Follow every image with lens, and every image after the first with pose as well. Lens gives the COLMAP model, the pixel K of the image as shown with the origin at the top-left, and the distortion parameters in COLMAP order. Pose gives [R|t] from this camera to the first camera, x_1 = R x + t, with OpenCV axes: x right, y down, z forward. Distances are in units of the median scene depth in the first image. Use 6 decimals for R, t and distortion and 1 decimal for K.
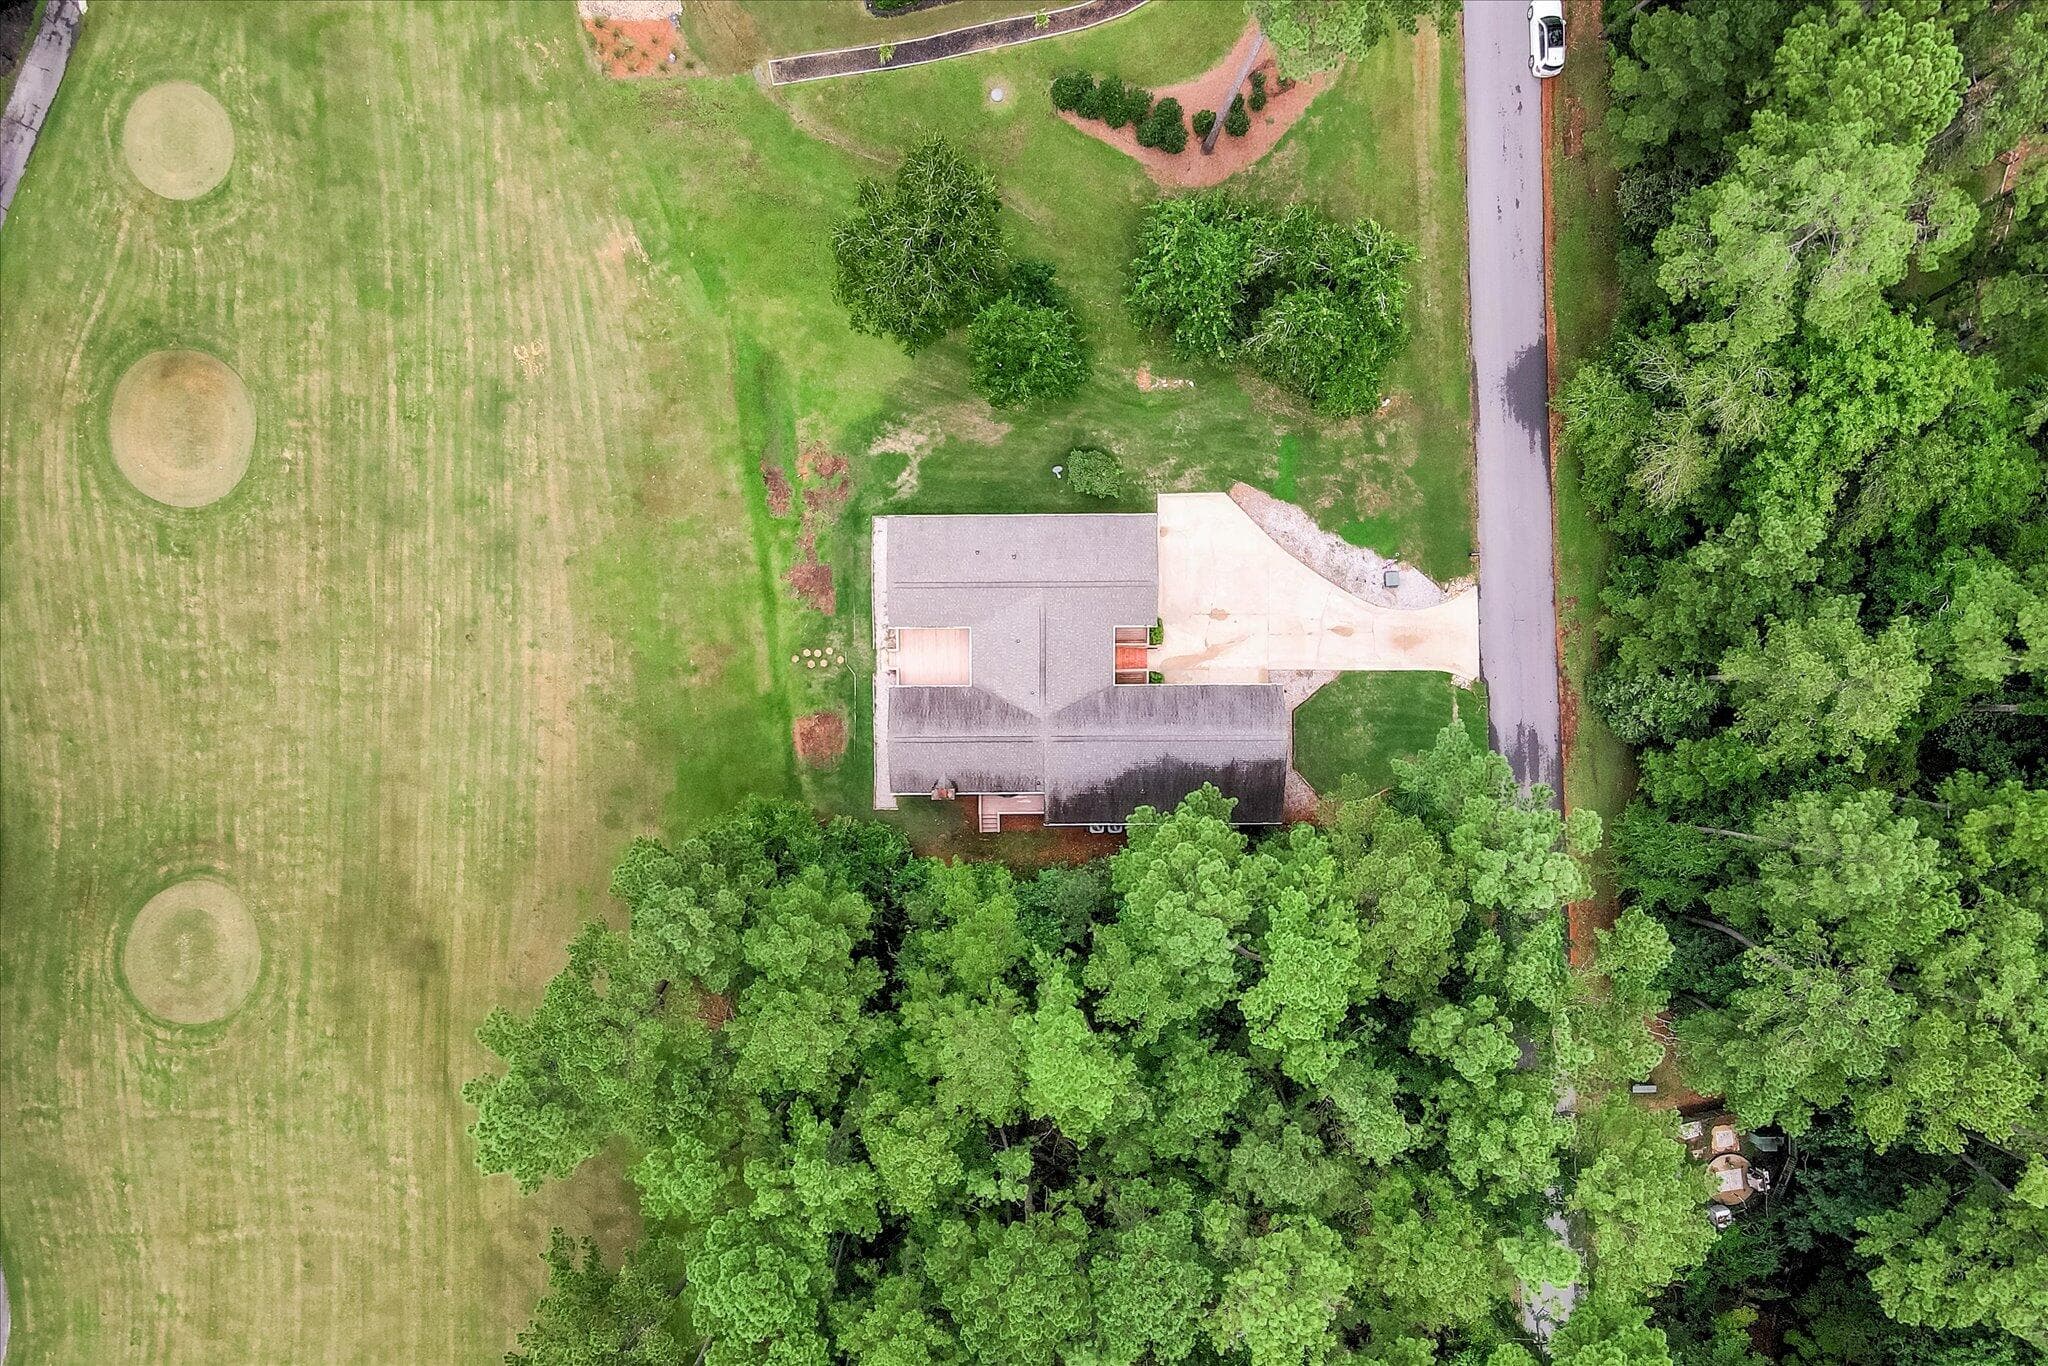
lens RADIAL K [[1570.4, 0, 1021.1], [0, 1570.4, 845.9], [0, 0, 1]] dist [0.048406, 0.042291]
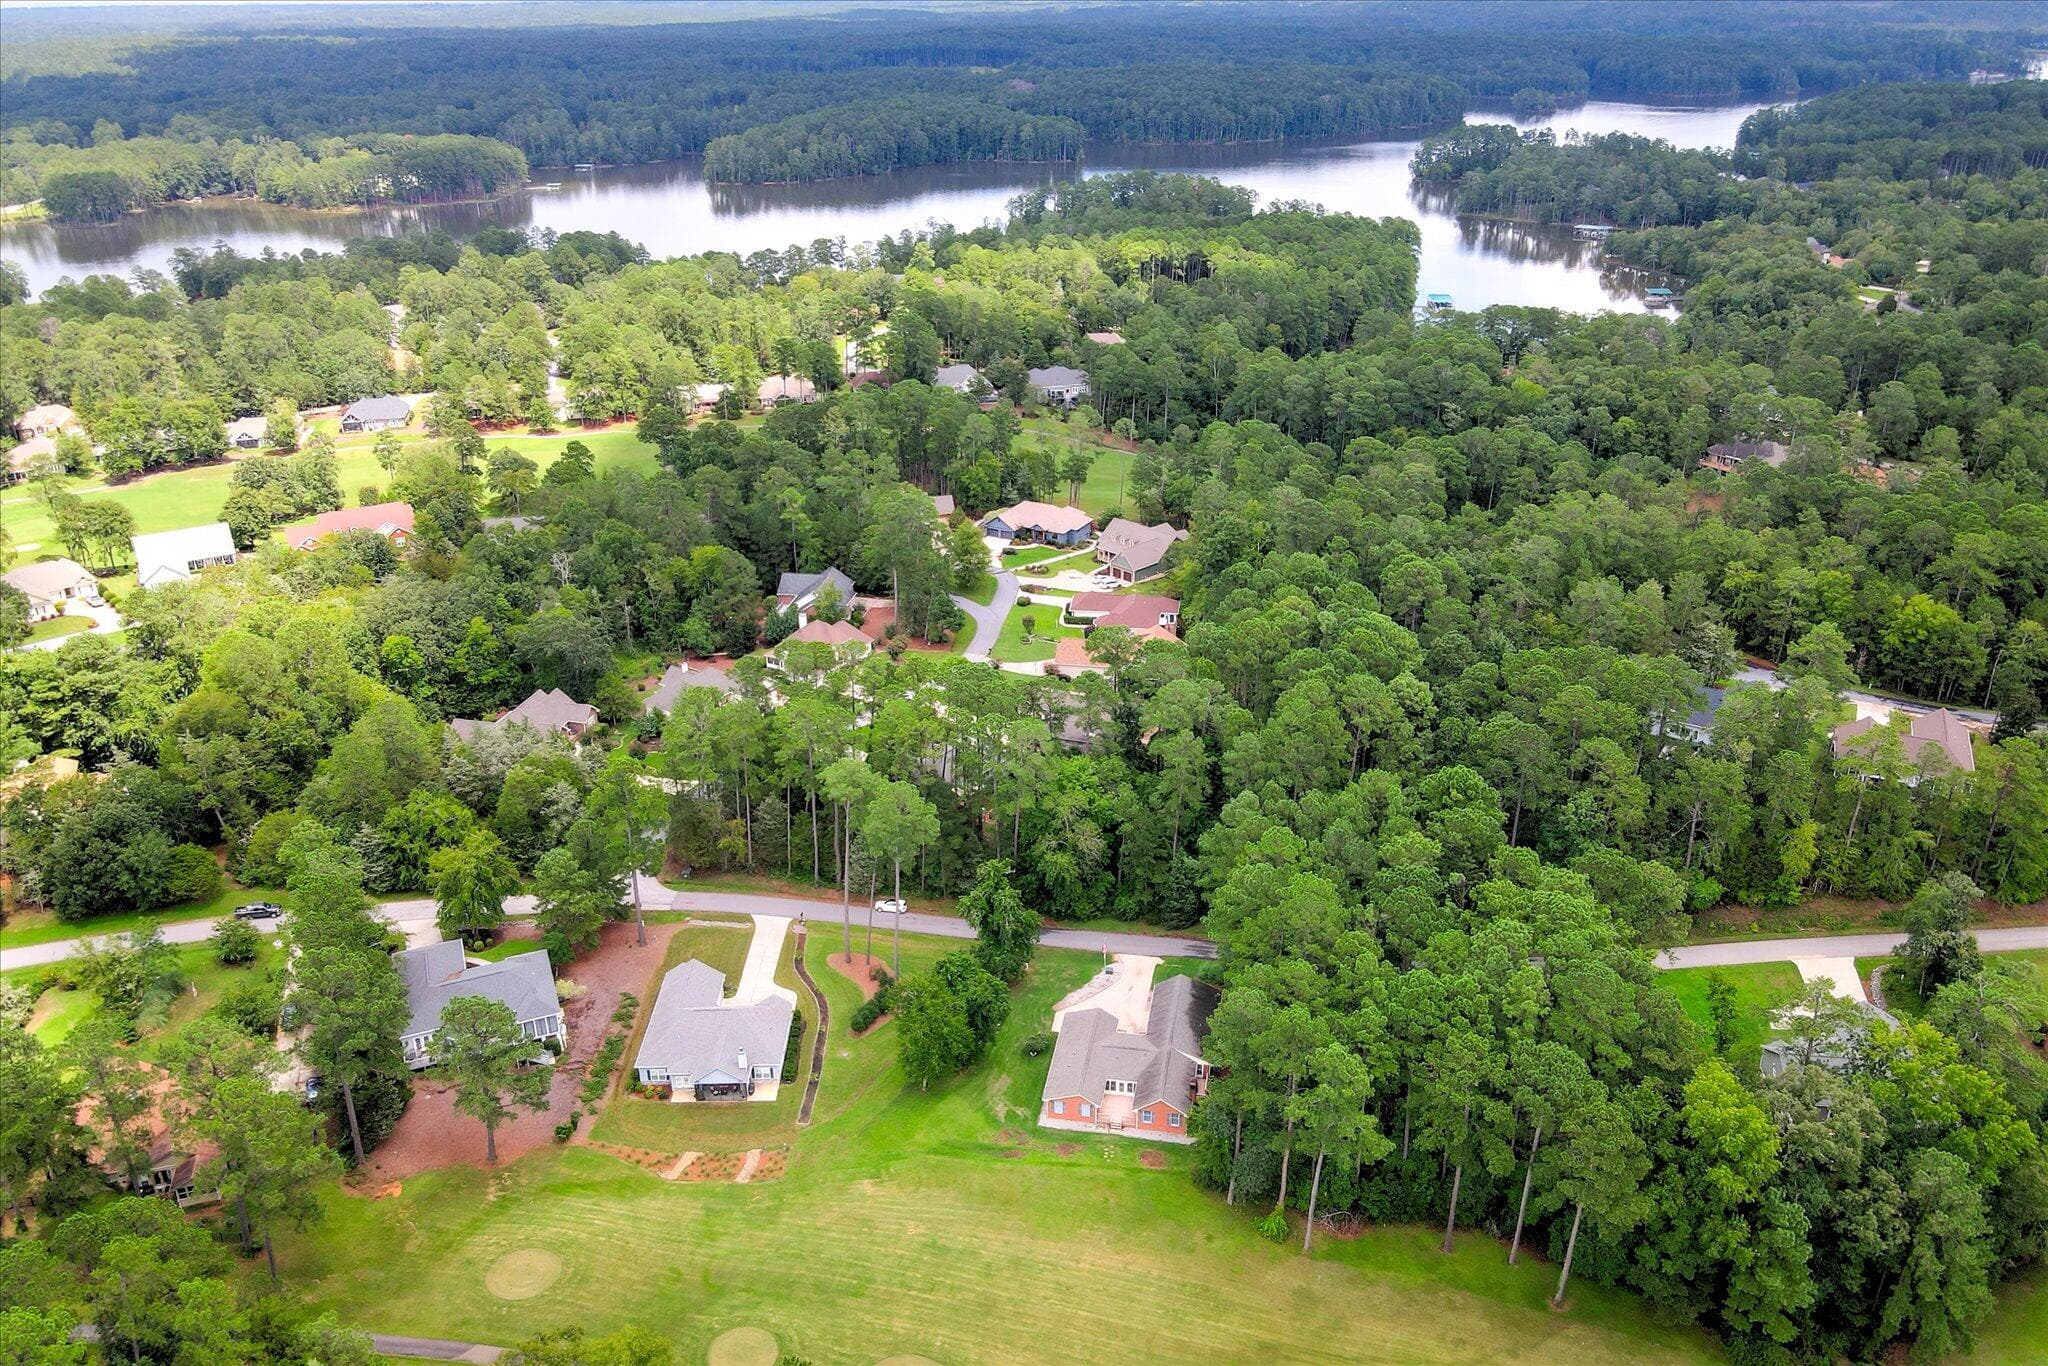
lens RADIAL K [[1563.2, 0, 1016.6], [0, 1563.2, 643.9], [0, 0, 1]] dist [-0.009481, 0.059026]
pose [[0.193206, -0.398679, 0.896508, -1.513993], [0.978017, 0.005198, -0.208461, 0.143830], [0.078449, 0.917076, 0.390919, -0.221990]]
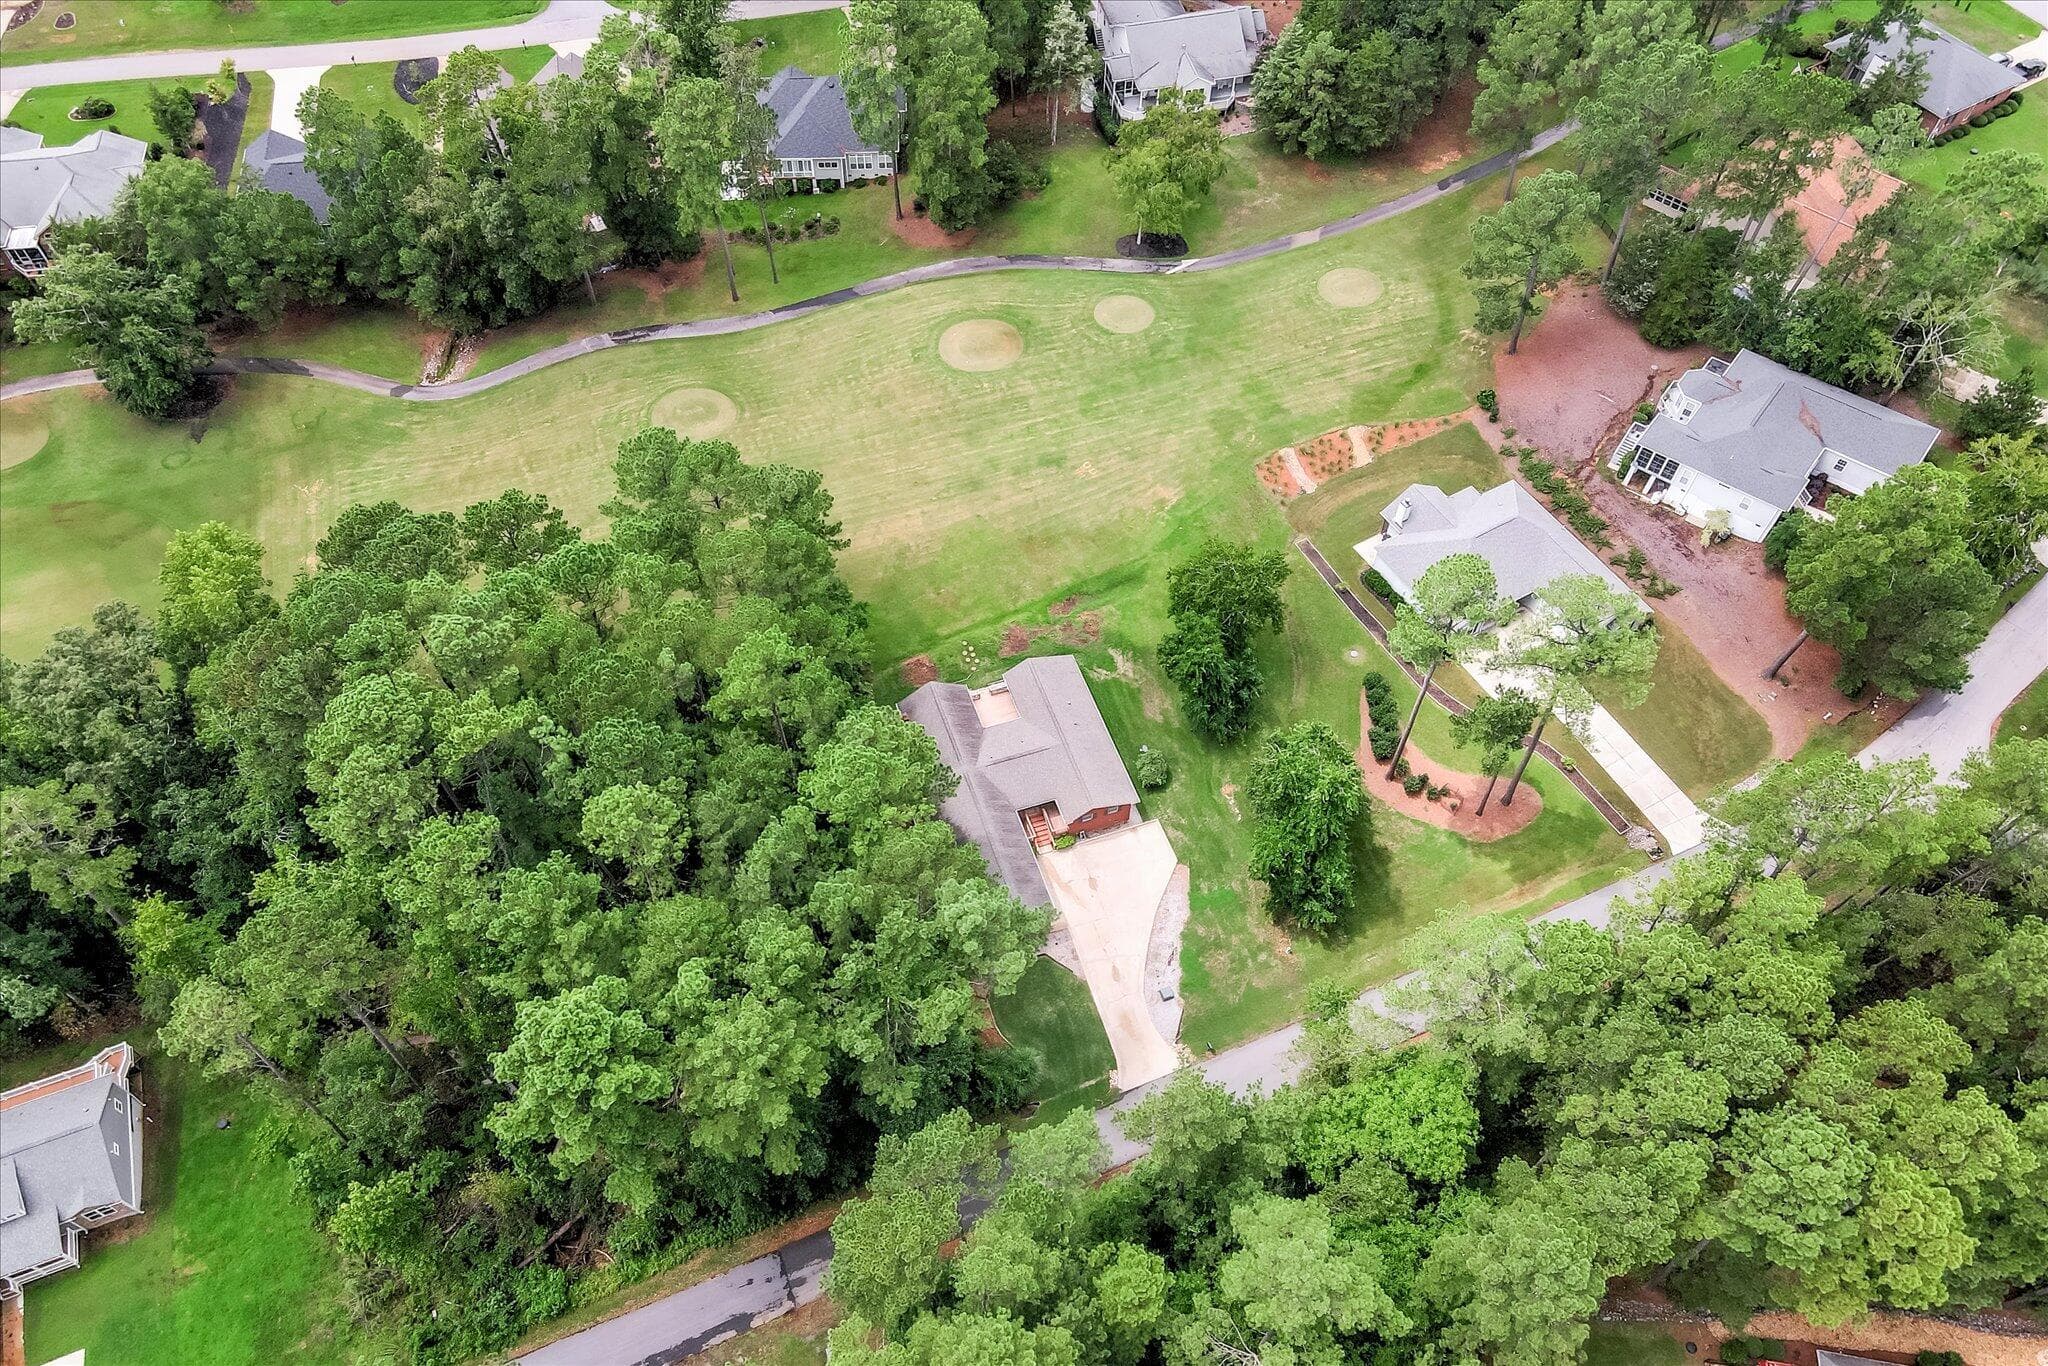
lens RADIAL K [[1474.3, 0, 970.4], [0, 1474.3, 679.5], [0, 0, 1]] dist [0.037714, 0.009060]
pose [[0.307578, 0.772932, -0.554952, 0.673366], [-0.950610, 0.224073, -0.214783, 0.188222], [-0.041663, 0.593606, 0.803677, -0.112226]]
